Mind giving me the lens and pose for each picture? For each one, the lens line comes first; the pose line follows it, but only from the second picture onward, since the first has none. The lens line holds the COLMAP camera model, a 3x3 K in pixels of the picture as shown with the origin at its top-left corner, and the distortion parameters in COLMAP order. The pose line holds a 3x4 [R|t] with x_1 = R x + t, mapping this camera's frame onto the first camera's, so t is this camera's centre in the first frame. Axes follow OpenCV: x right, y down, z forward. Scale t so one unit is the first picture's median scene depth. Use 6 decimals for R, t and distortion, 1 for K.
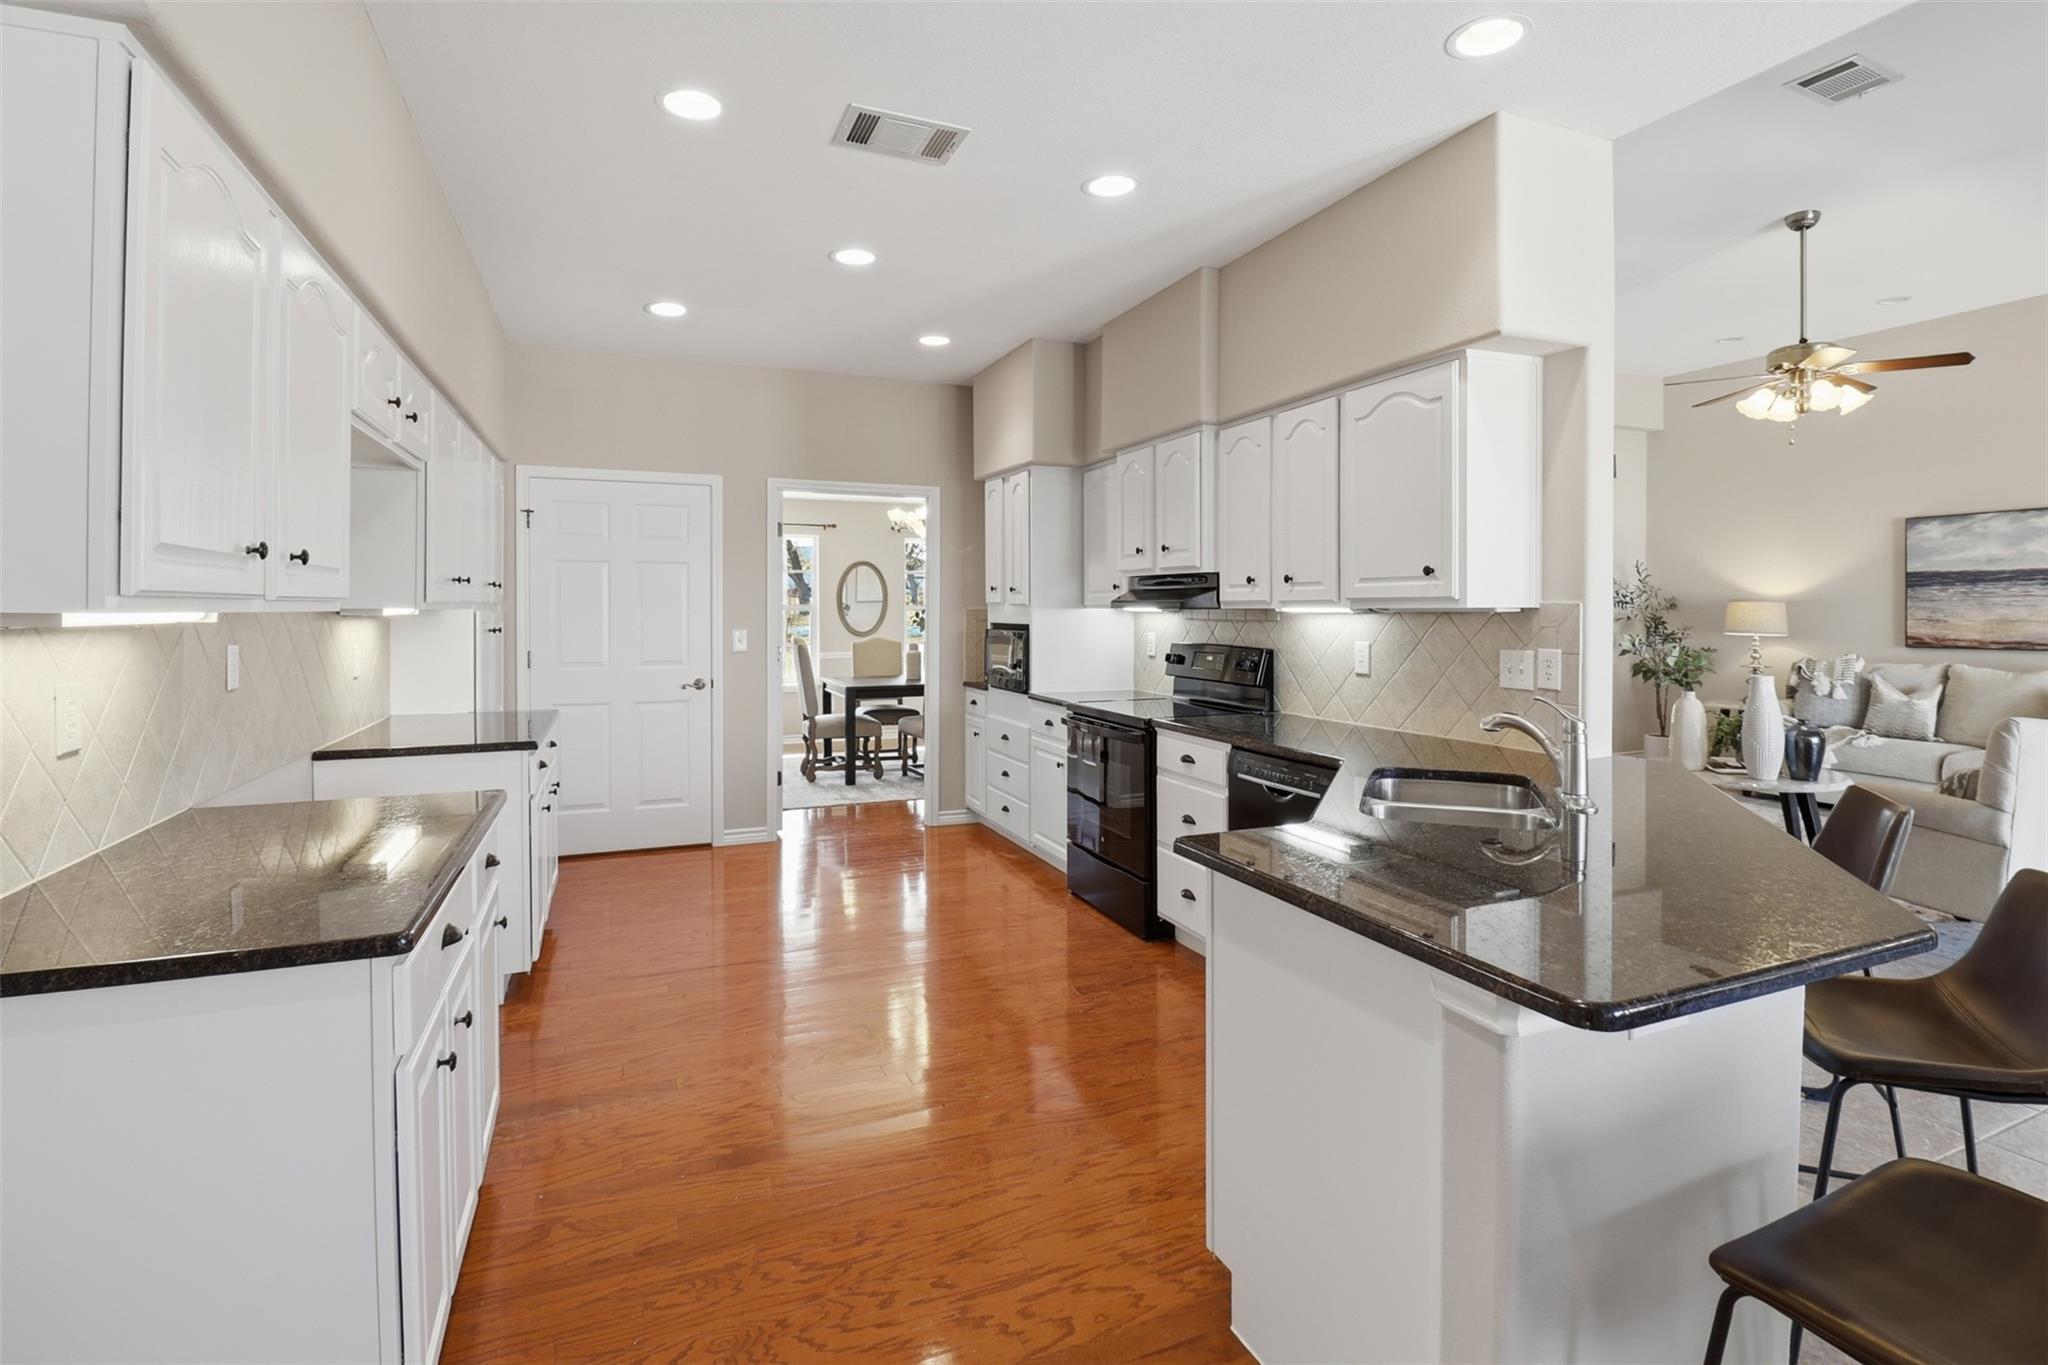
lens RADIAL K [[948.9, 0, 1027.8], [0, 948.9, 610.3], [0, 0, 1]] dist [-0.000868, -0.000095]
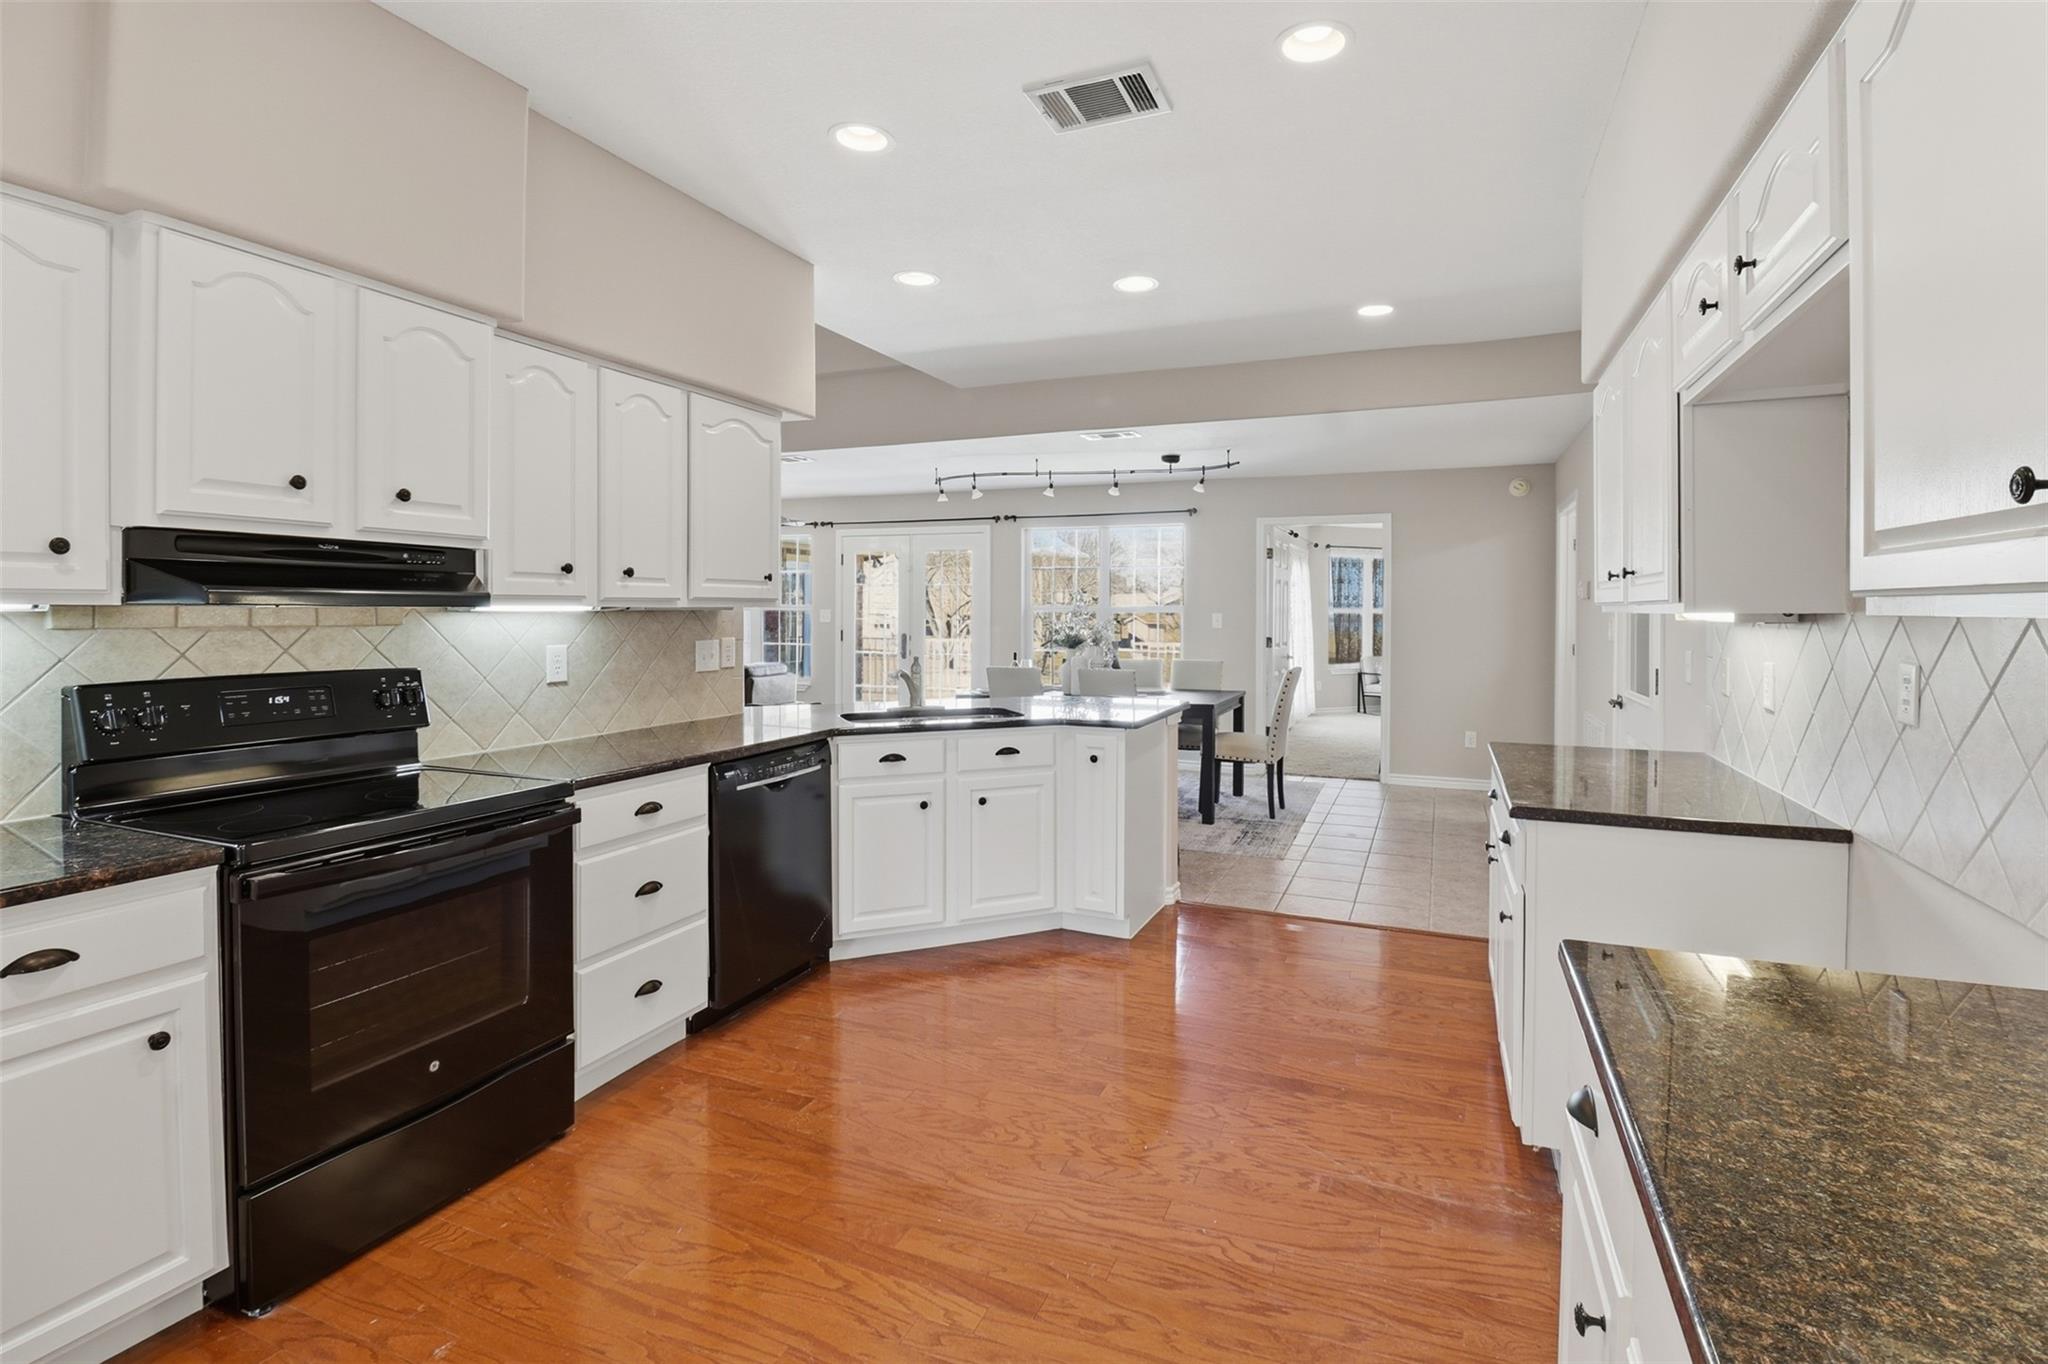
lens RADIAL K [[948.9, 0, 1027.8], [0, 948.9, 609.8], [0, 0, 1]] dist [-0.000868, -0.000095]
pose [[-0.681291, -0.002517, 0.732009, -0.621977], [-0.001906, 0.999997, 0.001664, -0.001576], [-0.732011, -0.000261, -0.681293, 1.376294]]
